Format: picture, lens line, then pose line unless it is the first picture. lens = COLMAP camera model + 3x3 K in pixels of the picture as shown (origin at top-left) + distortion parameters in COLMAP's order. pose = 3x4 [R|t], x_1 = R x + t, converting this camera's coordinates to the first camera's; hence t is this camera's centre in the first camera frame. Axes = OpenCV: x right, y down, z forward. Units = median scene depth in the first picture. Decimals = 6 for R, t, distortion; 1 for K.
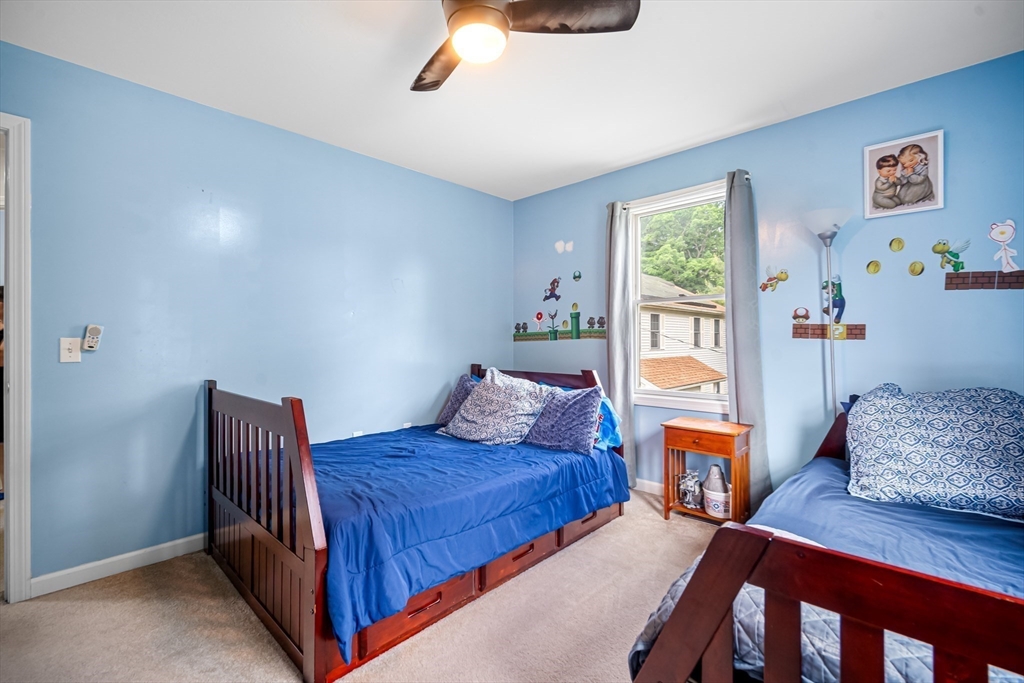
lens RADIAL K [[456.9, 0, 515.2], [0, 456.9, 337.5], [0, 0, 1]] dist [-0.015825, 0.006140]
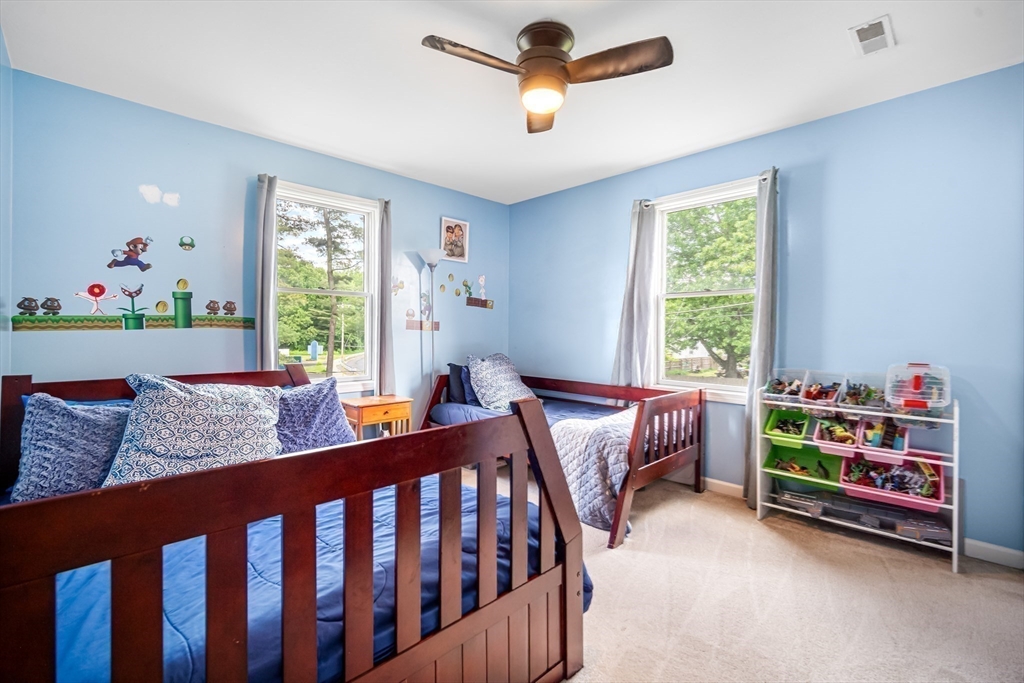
lens RADIAL K [[456.9, 0, 515.2], [0, 456.9, 337.5], [0, 0, 1]] dist [-0.015825, 0.006140]
pose [[0.018820, -0.002959, 0.999819, -0.592653], [-0.002786, 0.999992, 0.003012, 0.014983], [-0.999819, -0.002842, 0.018811, 0.450654]]
